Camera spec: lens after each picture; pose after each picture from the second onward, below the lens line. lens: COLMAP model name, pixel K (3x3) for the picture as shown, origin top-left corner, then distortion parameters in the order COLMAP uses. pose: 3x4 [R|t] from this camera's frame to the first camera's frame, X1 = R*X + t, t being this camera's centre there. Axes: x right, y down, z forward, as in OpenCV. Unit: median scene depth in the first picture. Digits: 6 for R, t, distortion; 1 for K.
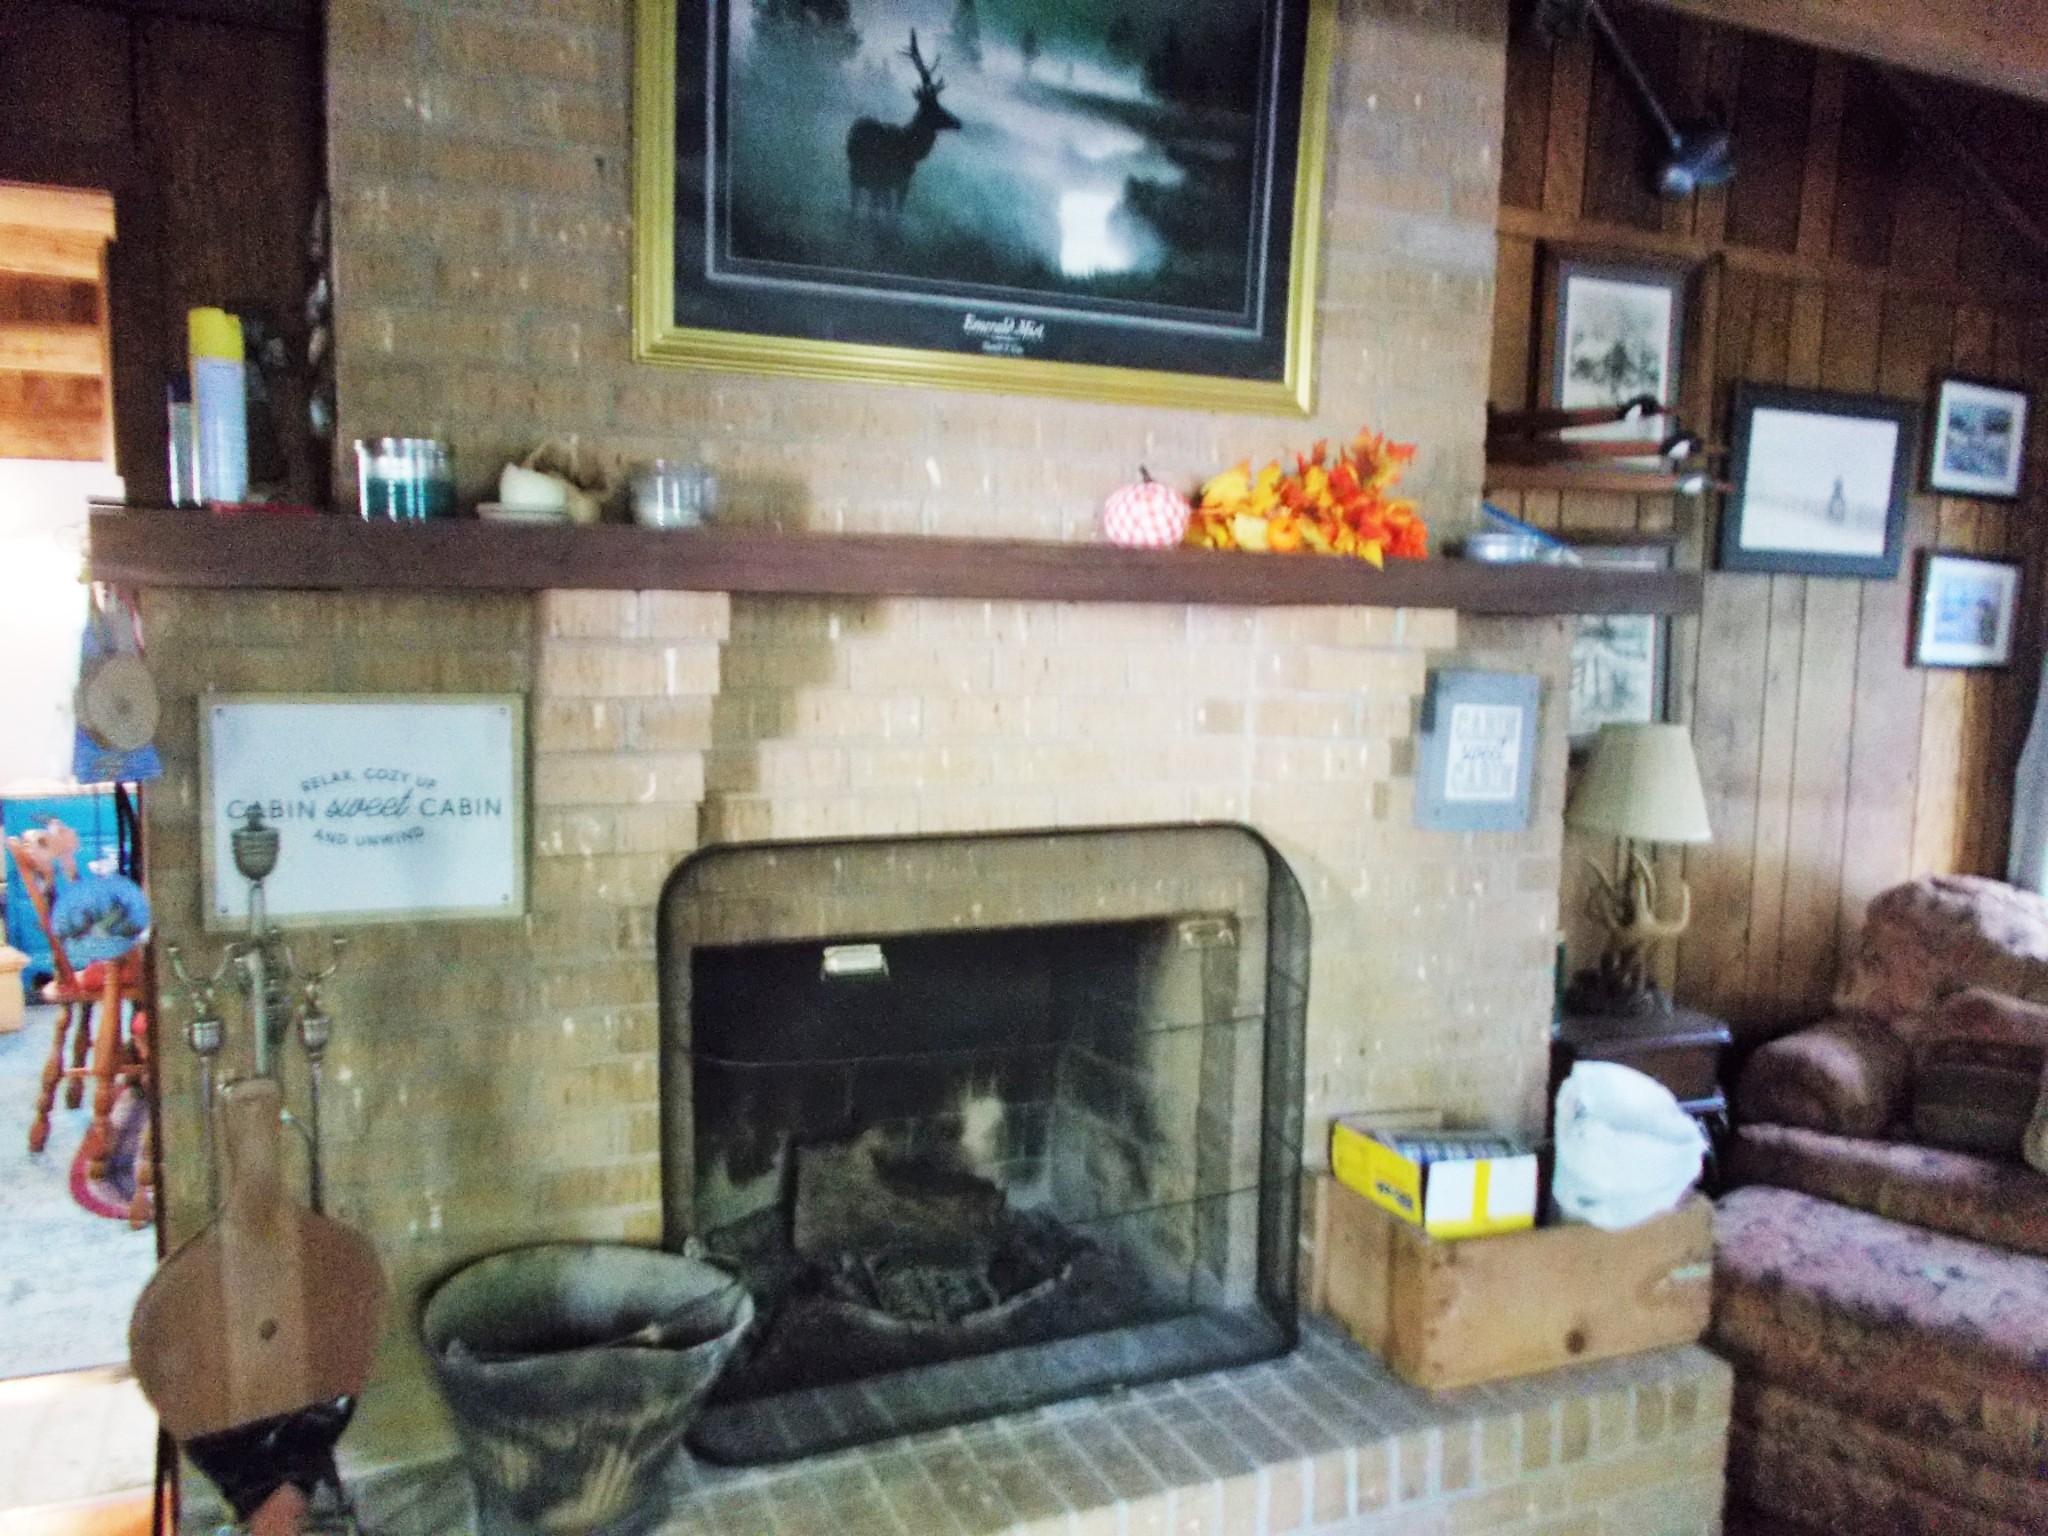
lens RADIAL K [[1533.8, 0, 1024.0], [0, 1533.8, 768.0], [0, 0, 1]] dist [-0.004175, -0.001277]
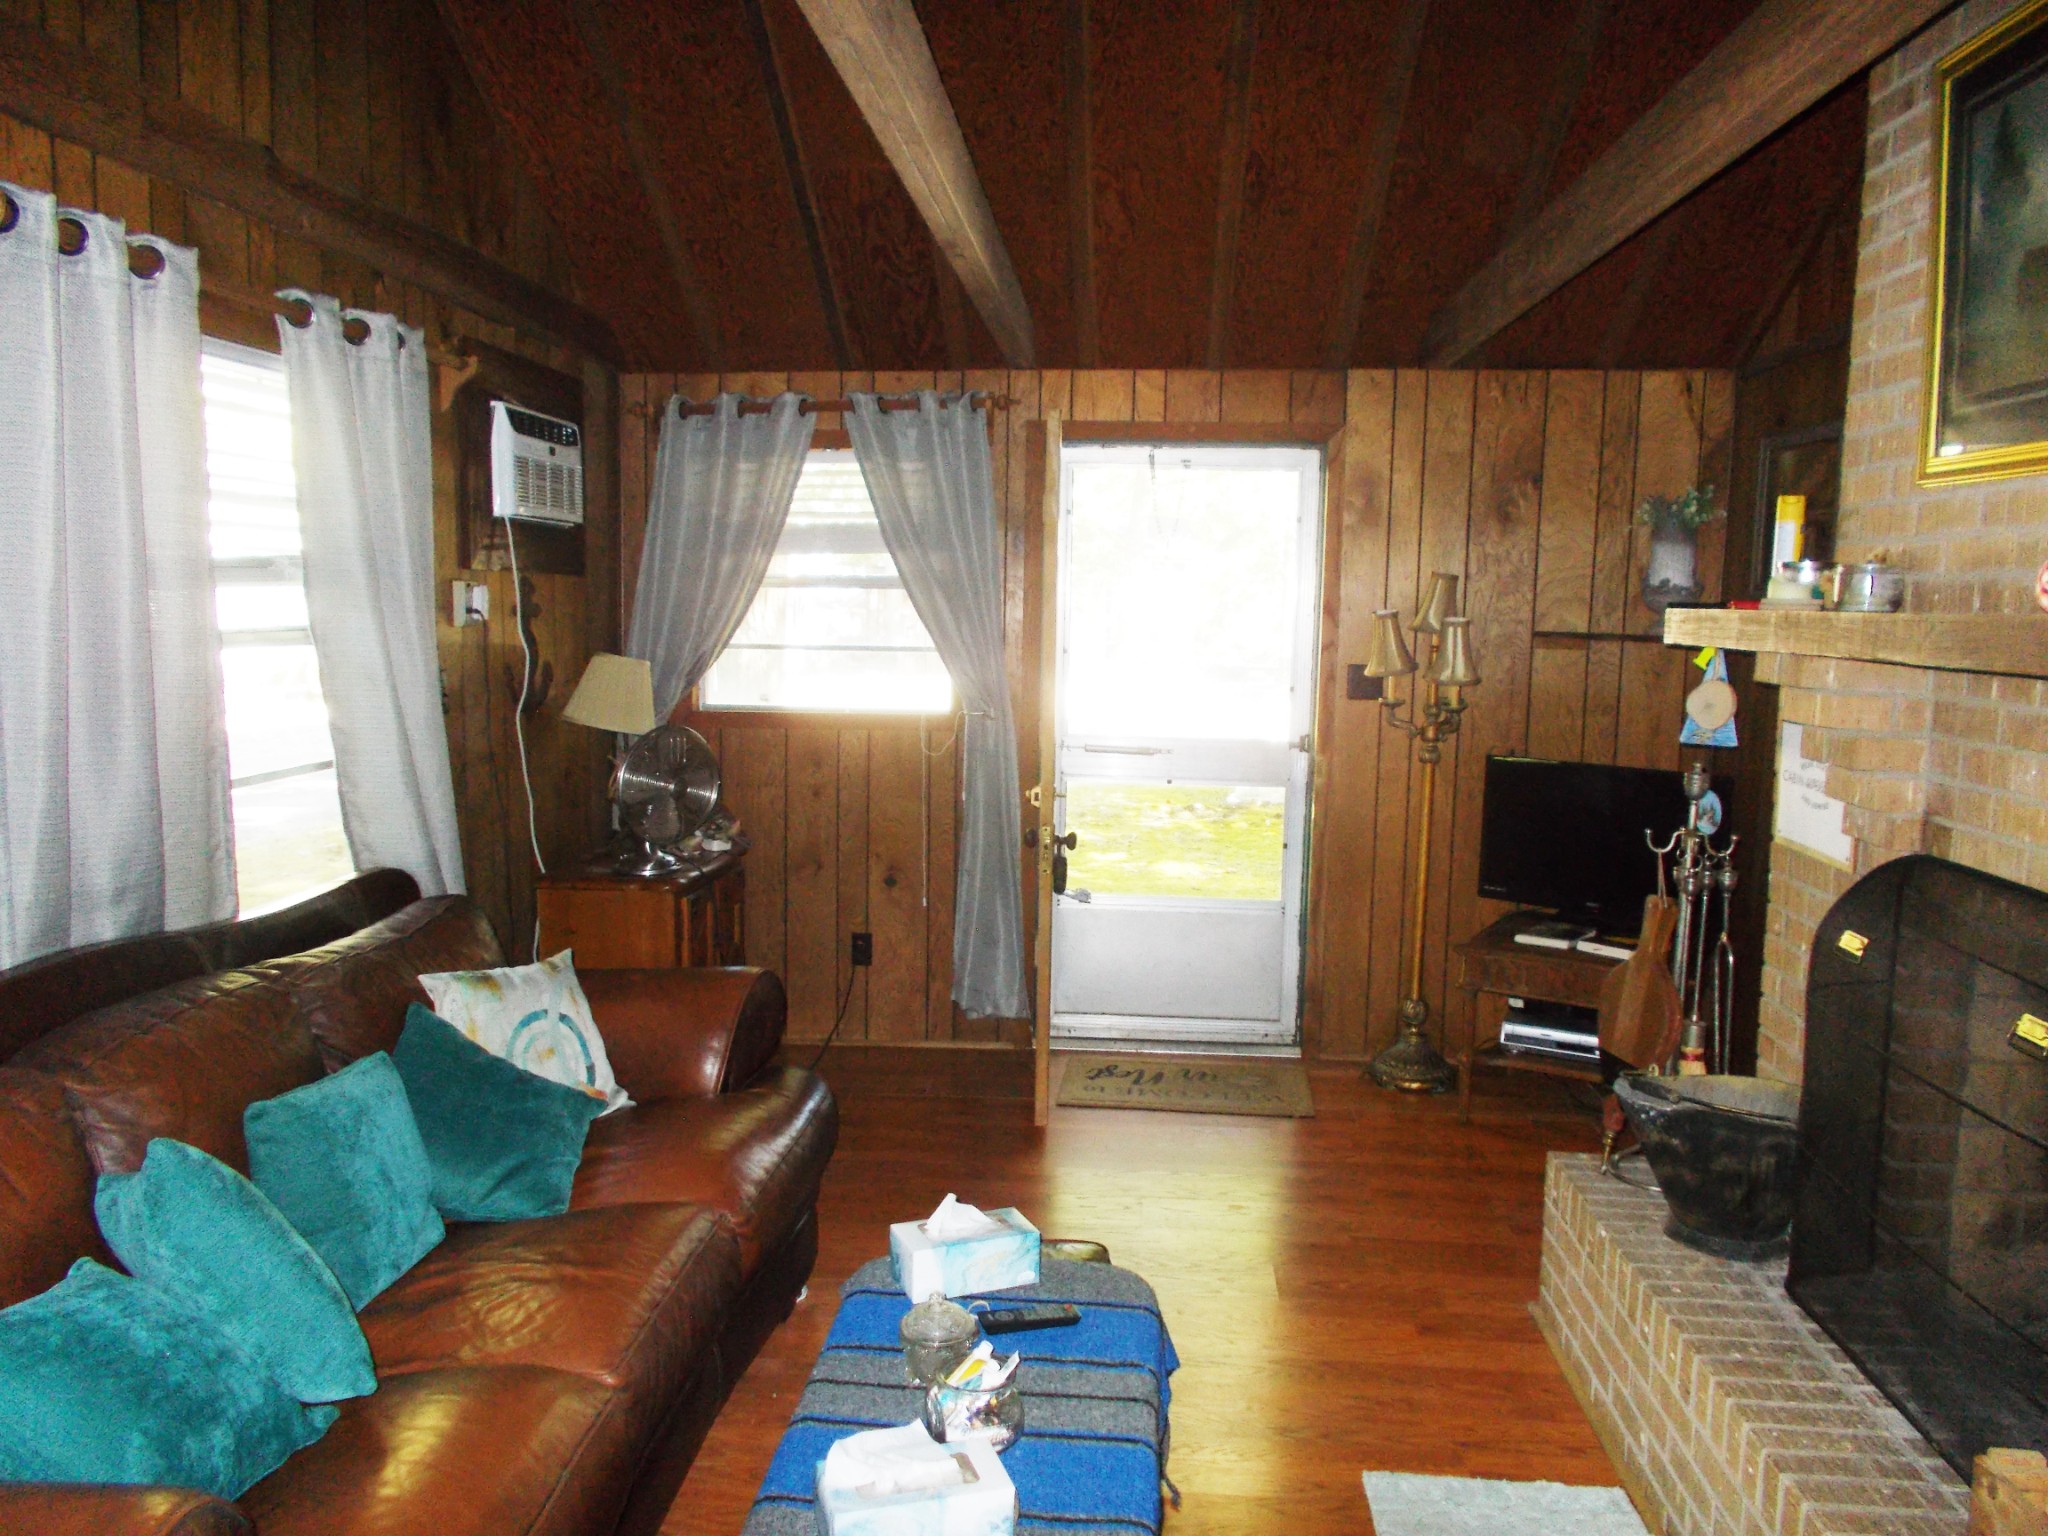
lens RADIAL K [[1533.8, 0, 1024.0], [0, 1533.8, 768.0], [0, 0, 1]] dist [-0.004175, -0.001277]
pose [[-0.468441, 0.075126, -0.880295, 1.297177], [-0.111477, 0.983389, 0.143245, -0.122984], [0.876434, 0.165234, -0.452285, 0.926628]]
